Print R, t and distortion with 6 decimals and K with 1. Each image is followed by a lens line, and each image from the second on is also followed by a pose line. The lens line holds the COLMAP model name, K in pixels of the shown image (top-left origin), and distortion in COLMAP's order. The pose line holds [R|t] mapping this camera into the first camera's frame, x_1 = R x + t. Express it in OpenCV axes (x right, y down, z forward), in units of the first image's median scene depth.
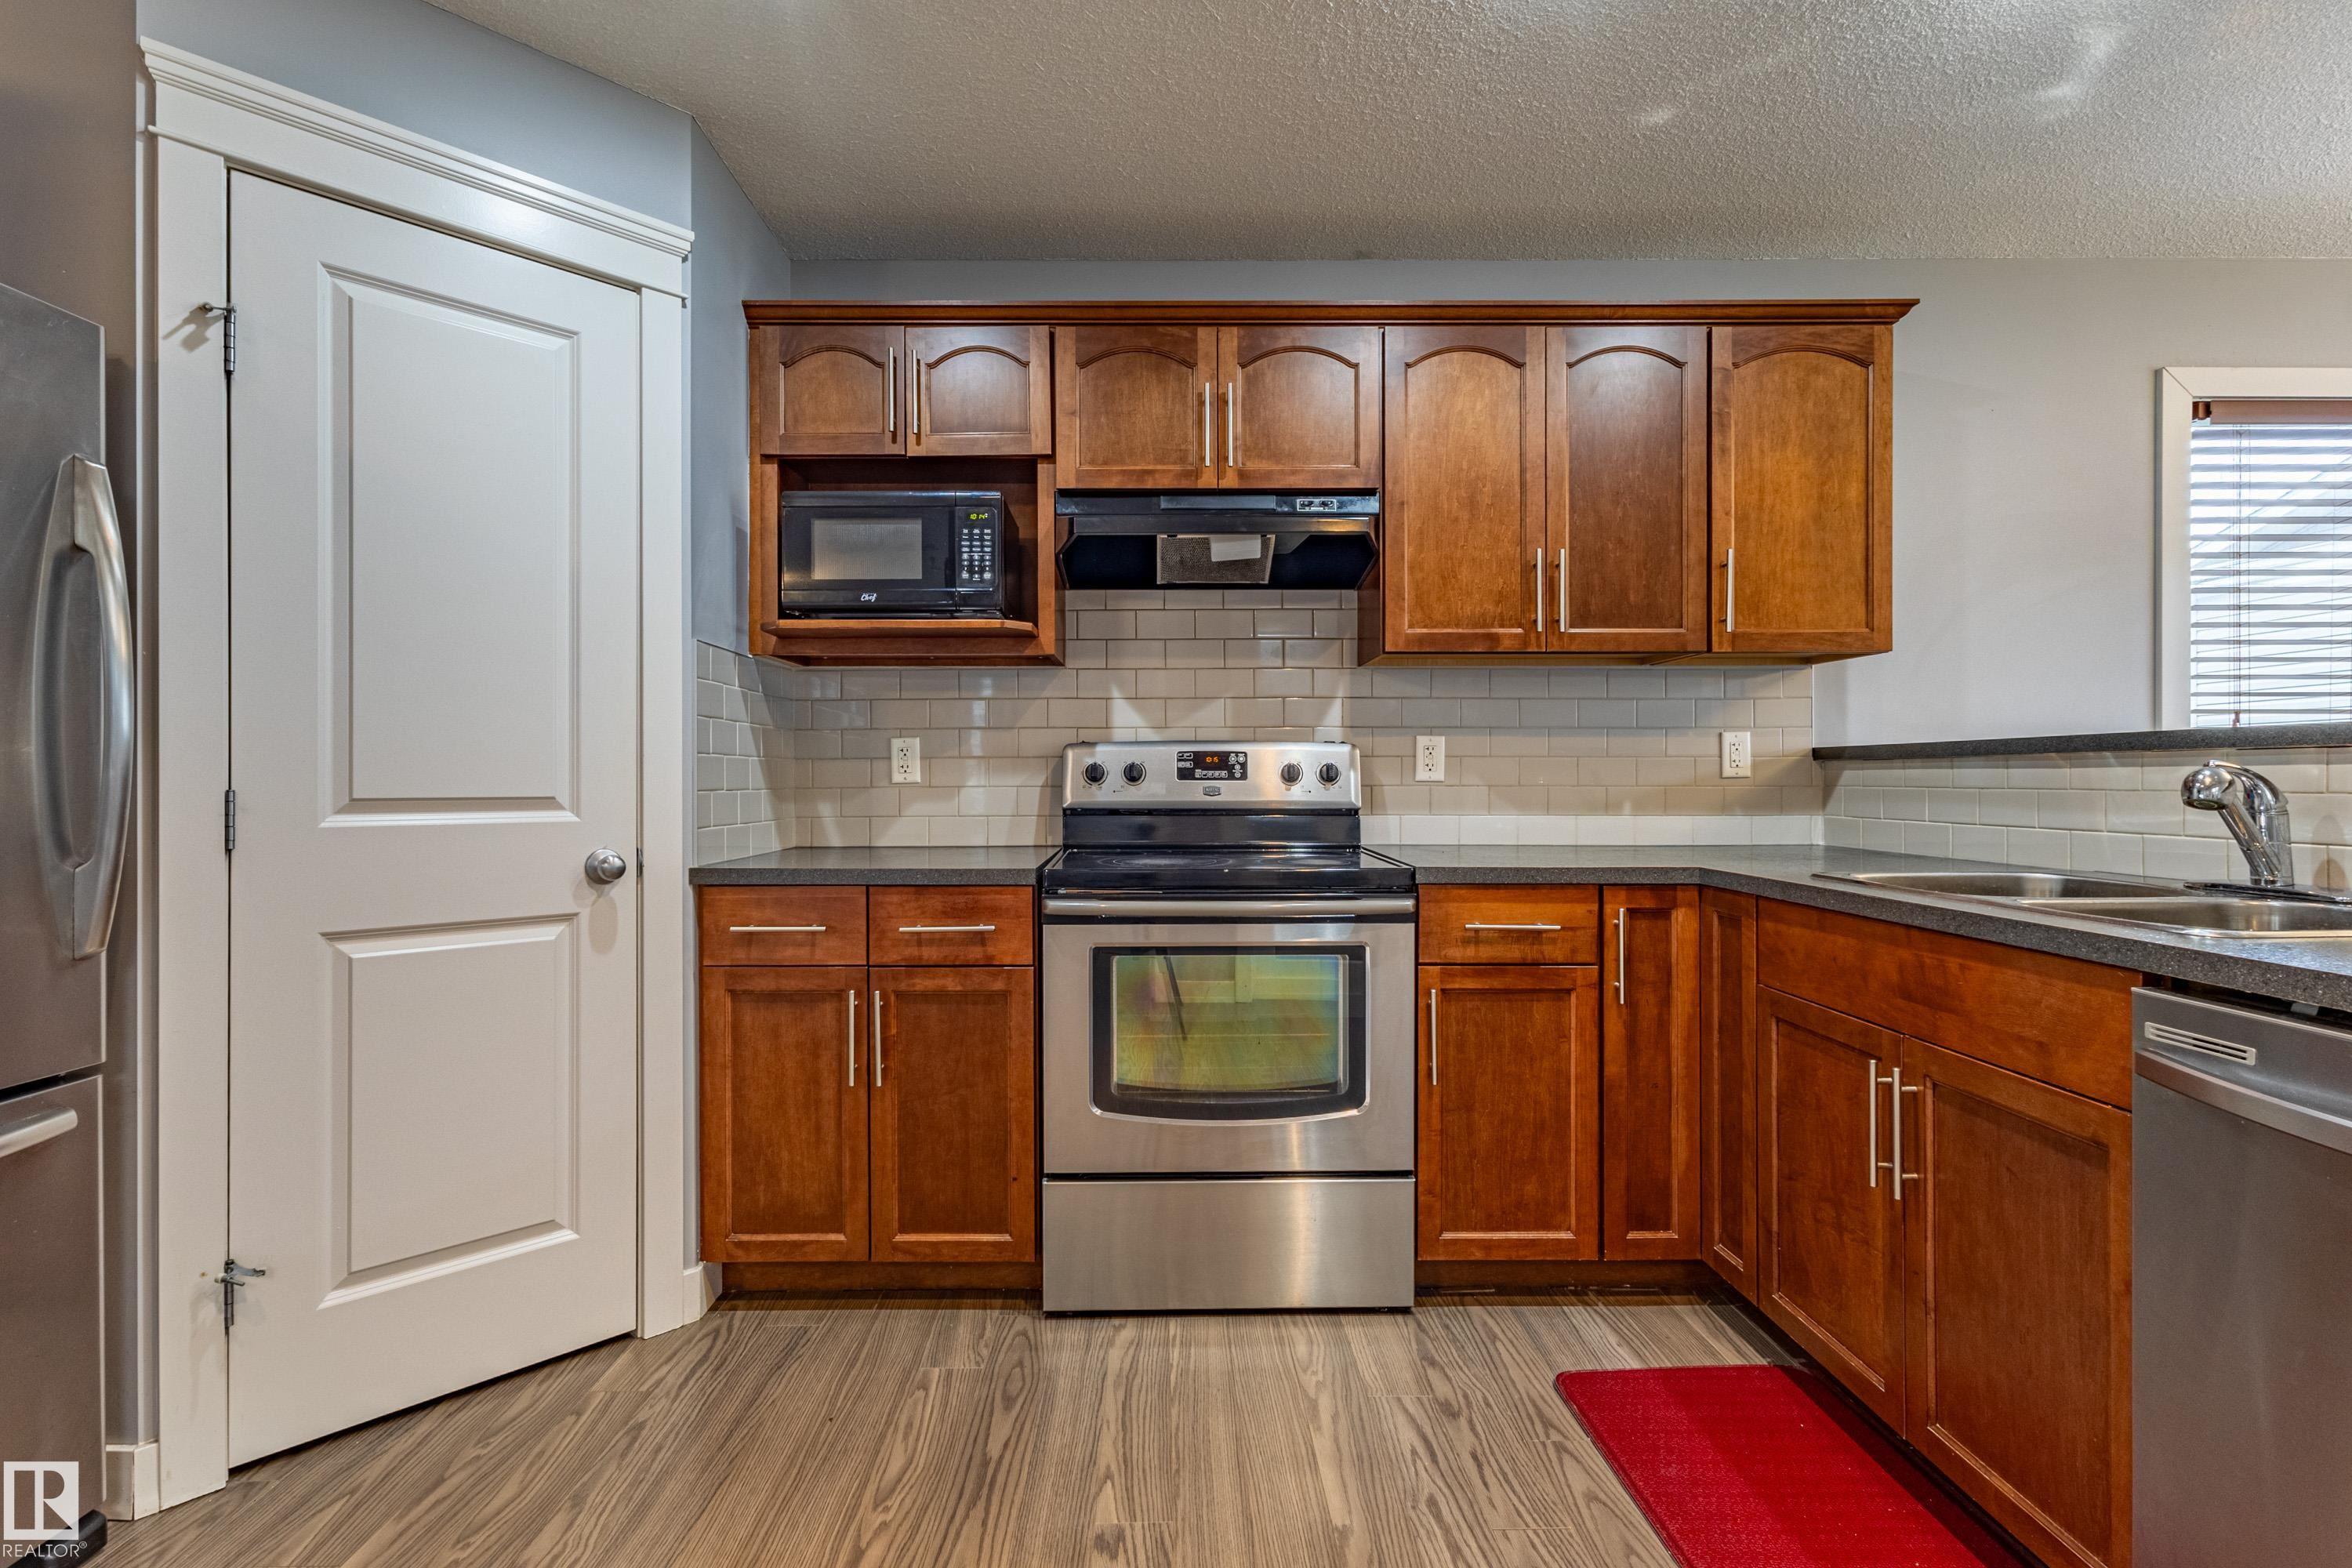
lens RADIAL K [[1098.2, 0, 1167.9], [0, 1098.2, 779.0], [0, 0, 1]] dist [0.004157, 0.001290]
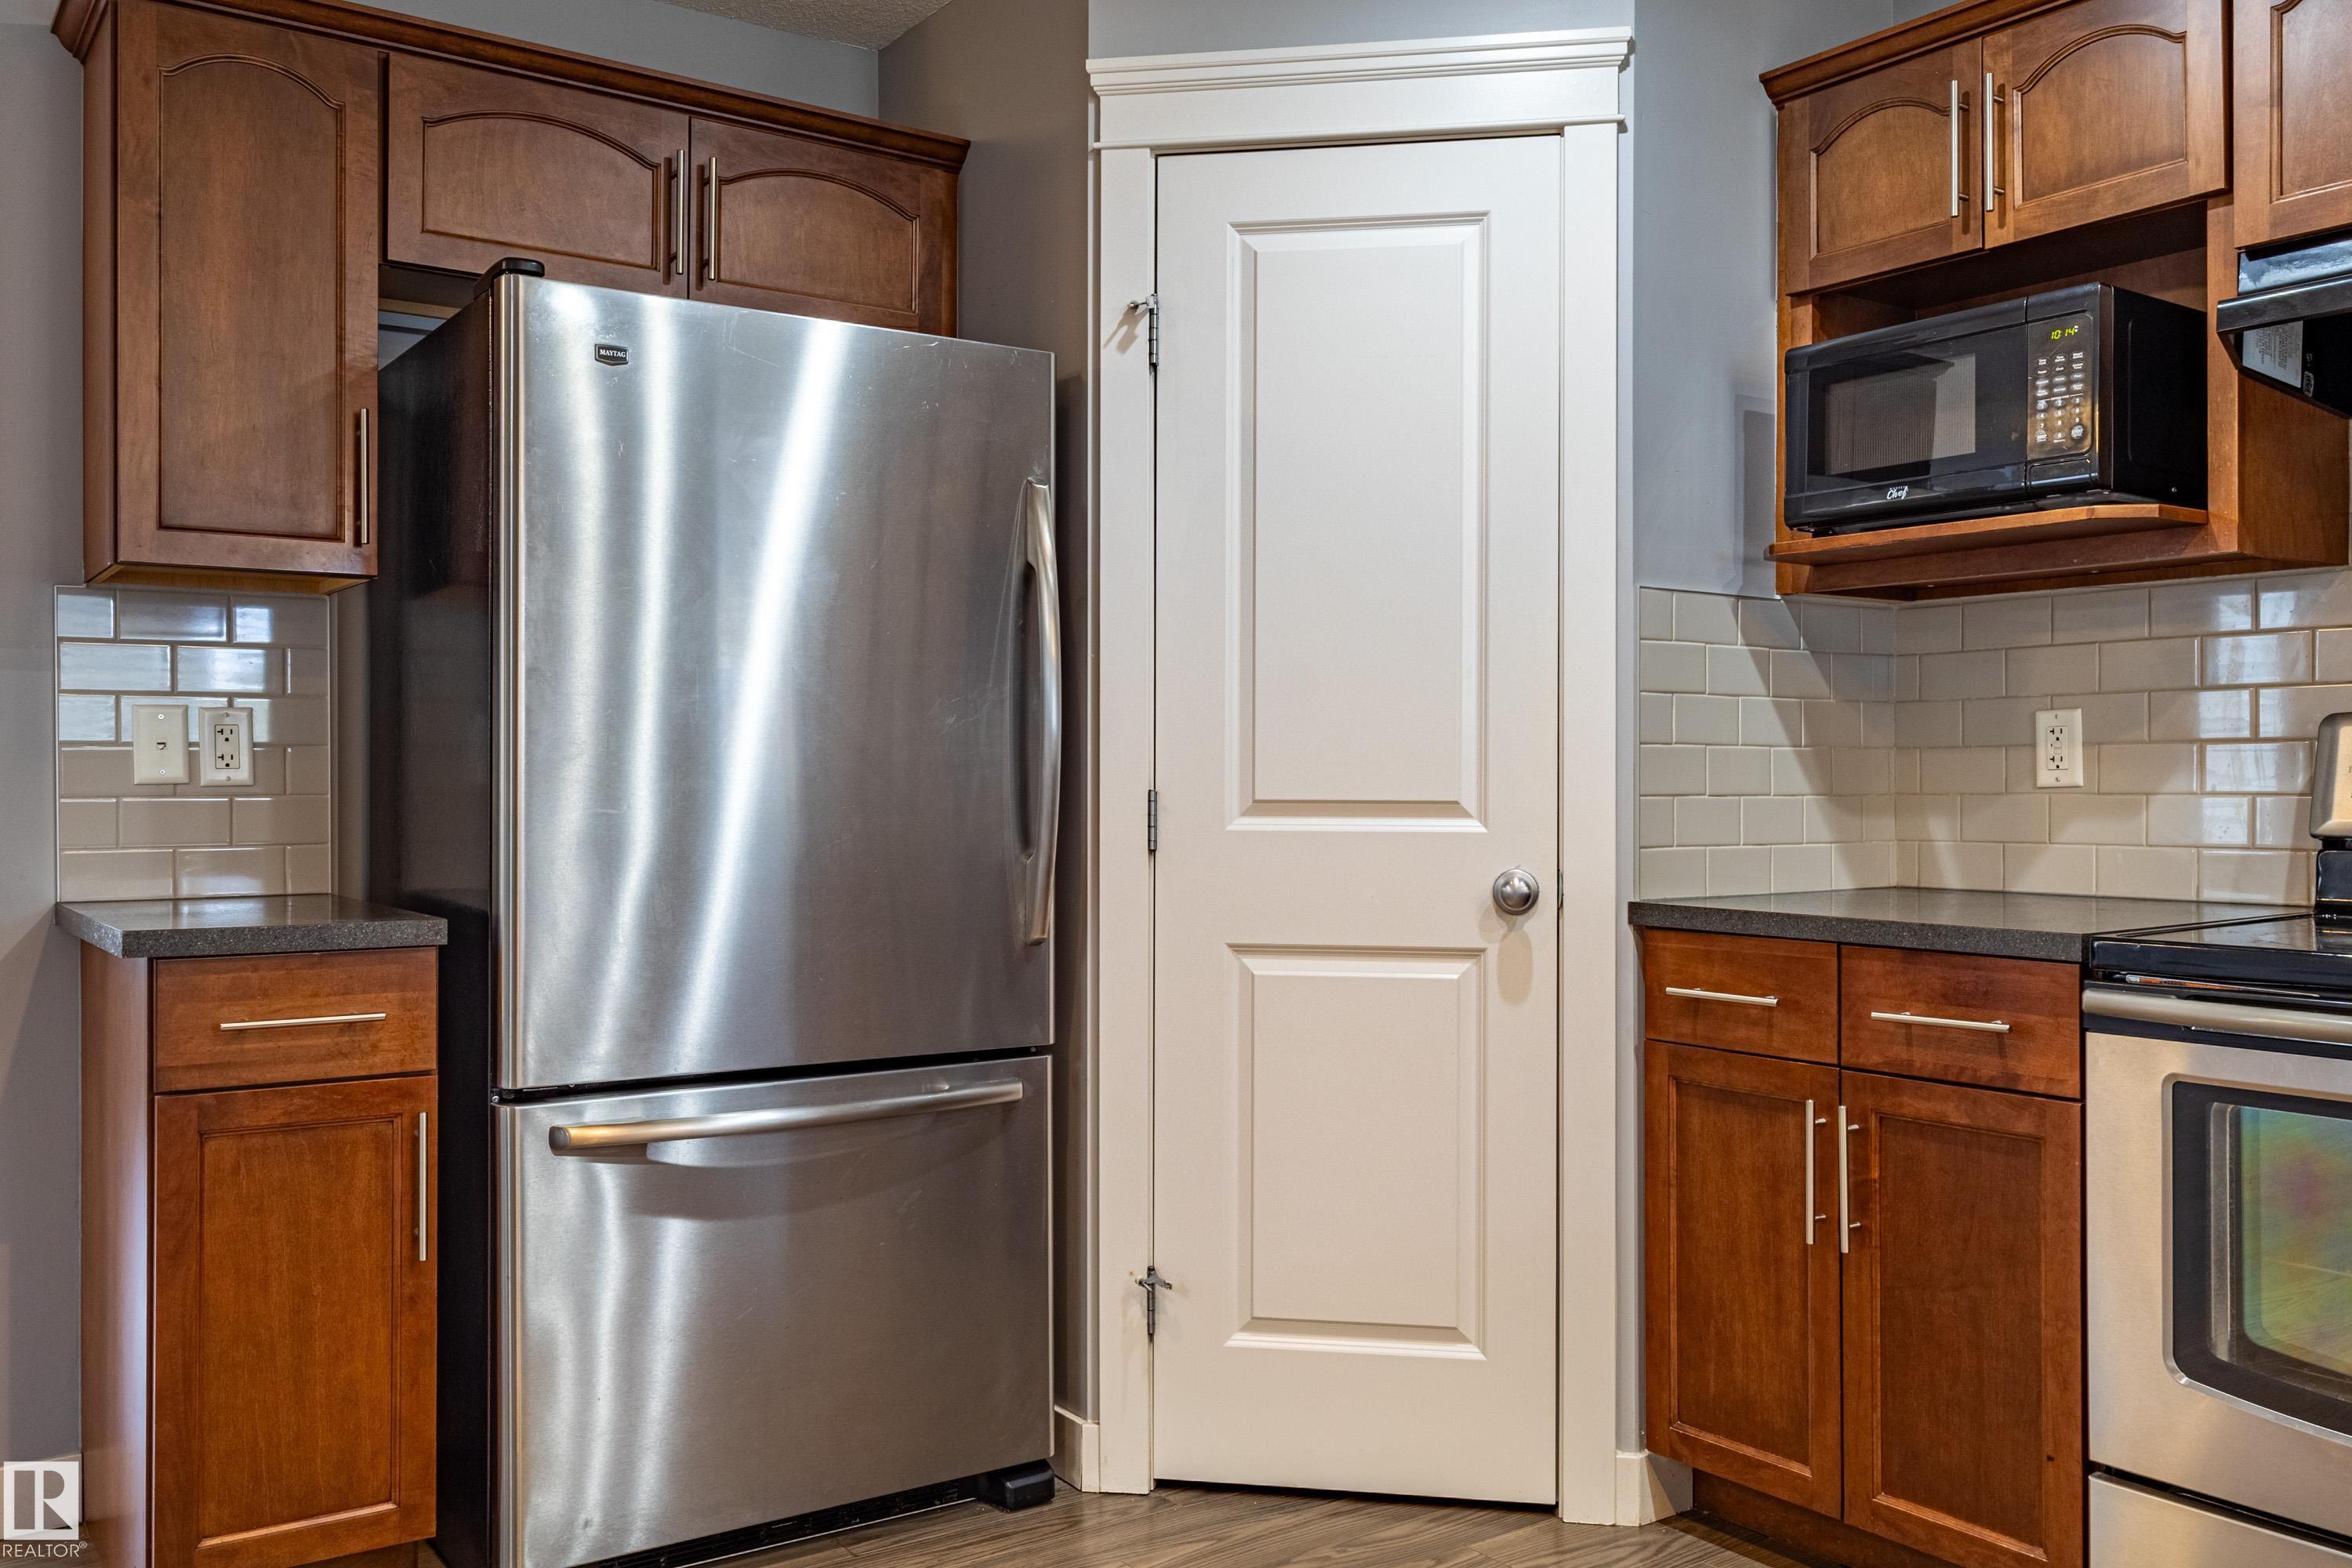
lens RADIAL K [[1973.9, 0, 1176.0], [0, 1973.9, 784.0], [0, 0, 1]] dist [0.011280, 0.002856]
pose [[0.573401, 0.004020, -0.819265, 0.460983], [-0.002102, 0.999992, 0.003435, -0.000758], [0.819272, -0.000248, 0.573404, 0.005157]]
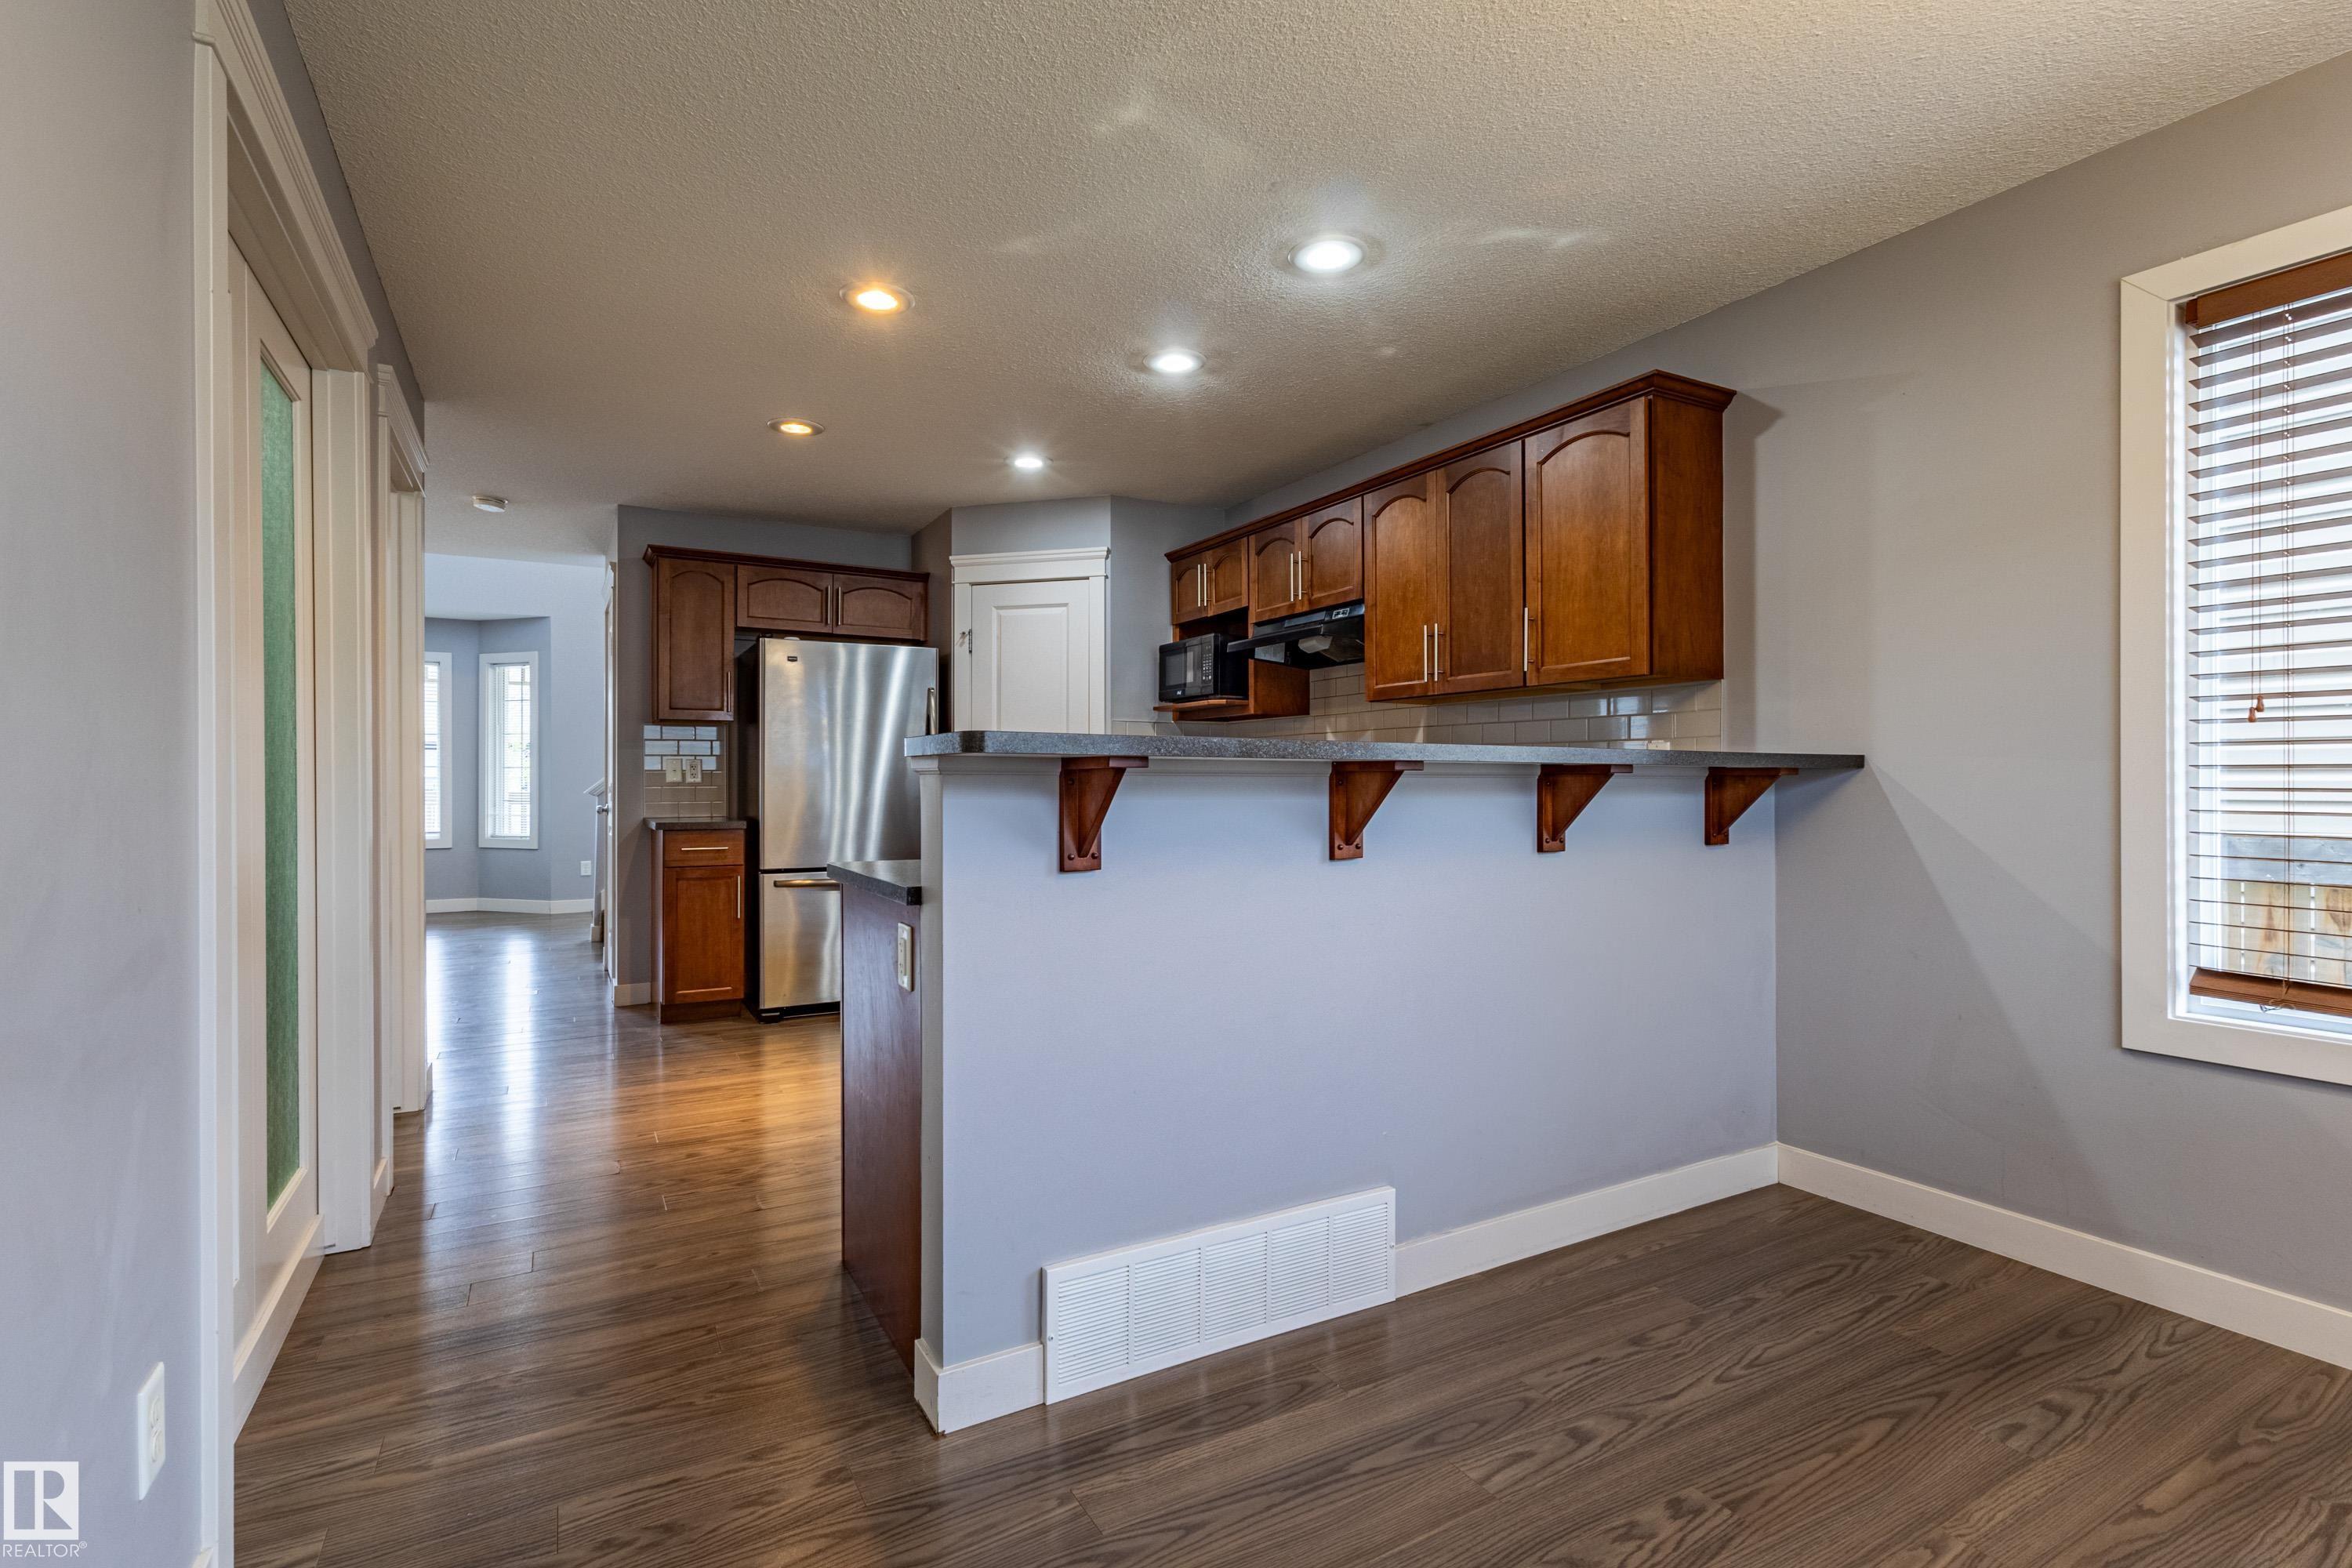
lens RADIAL K [[1078.8, 0, 1176.0], [0, 1078.8, 784.0], [0, 0, 1]] dist [0.003560, 0.000906]
pose [[0.489802, 0.005617, -0.871815, 1.617280], [-0.001073, 0.999982, 0.005840, -0.006688], [0.871833, -0.001925, 0.489800, 0.004190]]
